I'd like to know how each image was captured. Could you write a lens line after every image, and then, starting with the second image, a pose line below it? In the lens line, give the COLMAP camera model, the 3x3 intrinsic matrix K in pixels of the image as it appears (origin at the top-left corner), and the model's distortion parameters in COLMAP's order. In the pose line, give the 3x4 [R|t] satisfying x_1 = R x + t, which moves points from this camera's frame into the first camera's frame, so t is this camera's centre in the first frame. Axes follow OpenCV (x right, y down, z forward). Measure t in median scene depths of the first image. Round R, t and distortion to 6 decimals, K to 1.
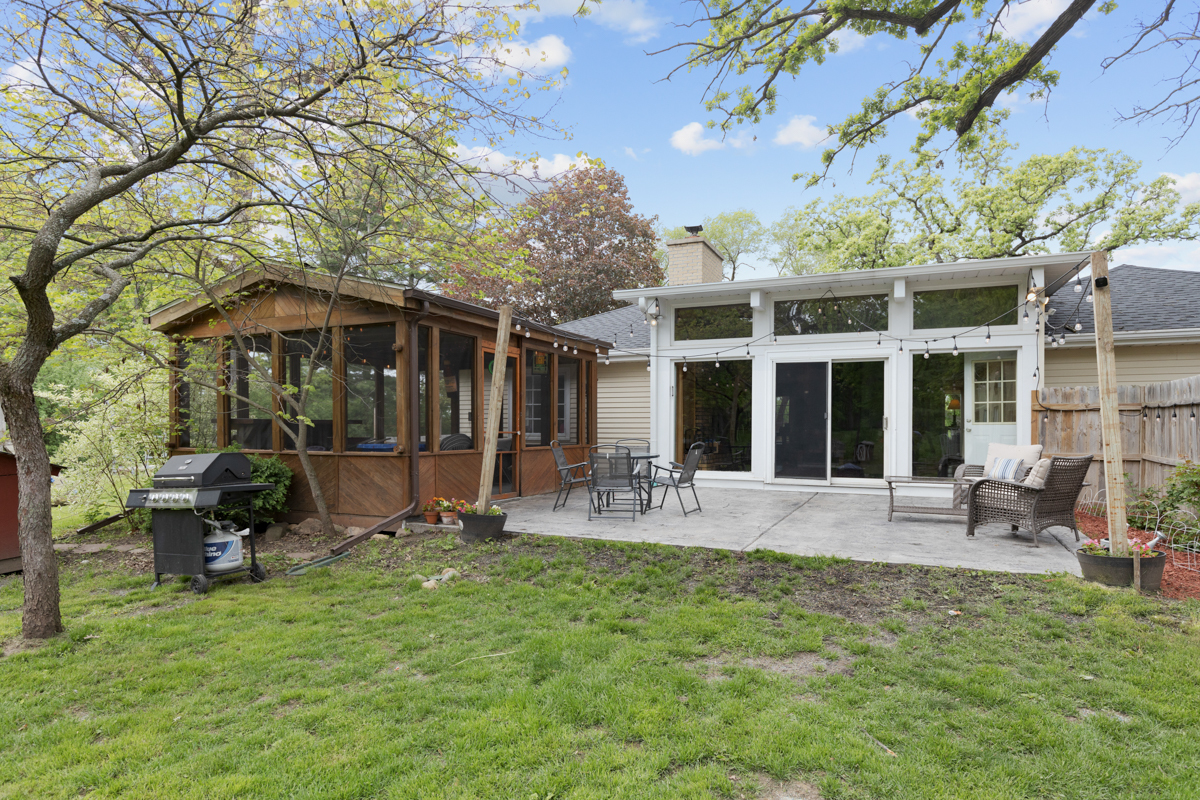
lens RADIAL K [[689.8, 0, 594.6], [0, 689.8, 416.8], [0, 0, 1]] dist [0.001441, -0.002789]
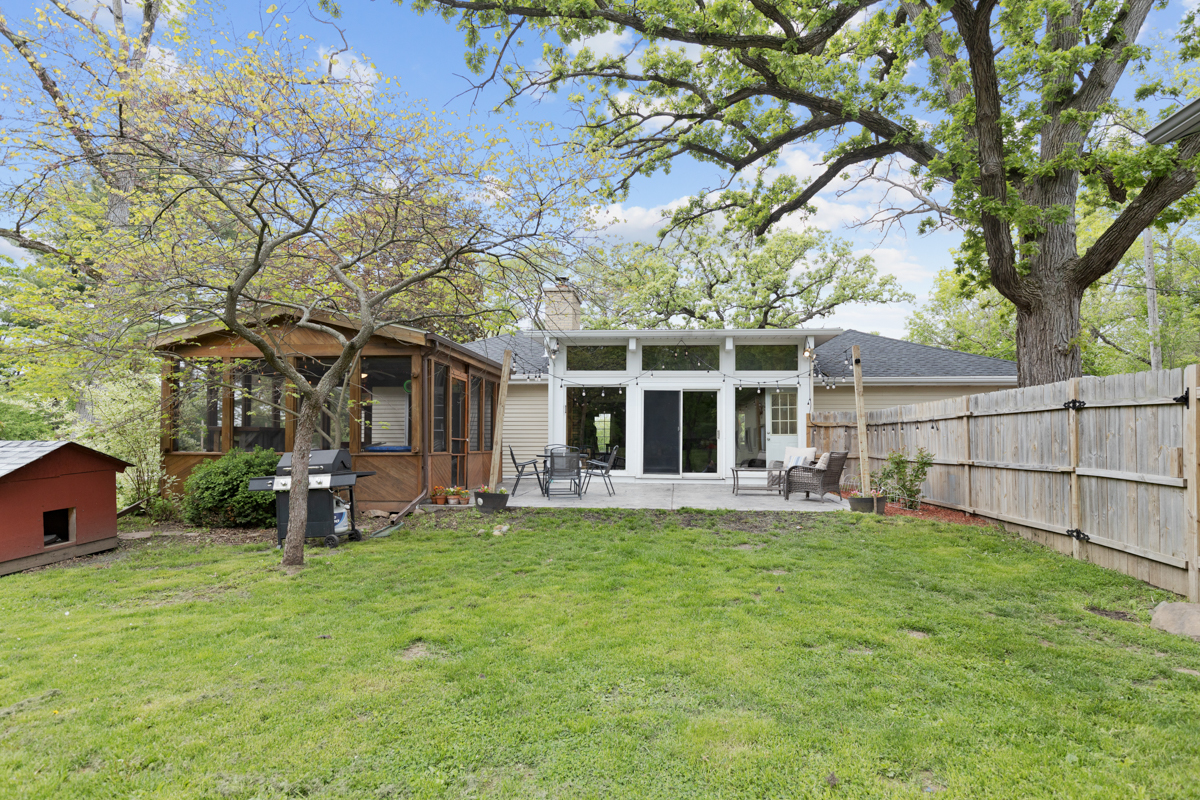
lens RADIAL K [[700.7, 0, 600.0], [0, 700.7, 400.0], [0, 0, 1]] dist [0.000811, -0.000310]
pose [[0.945723, 0.021860, 0.324238, -0.281837], [-0.006703, 0.998835, -0.047790, 0.008974], [-0.324904, 0.043023, 0.944768, -0.301129]]
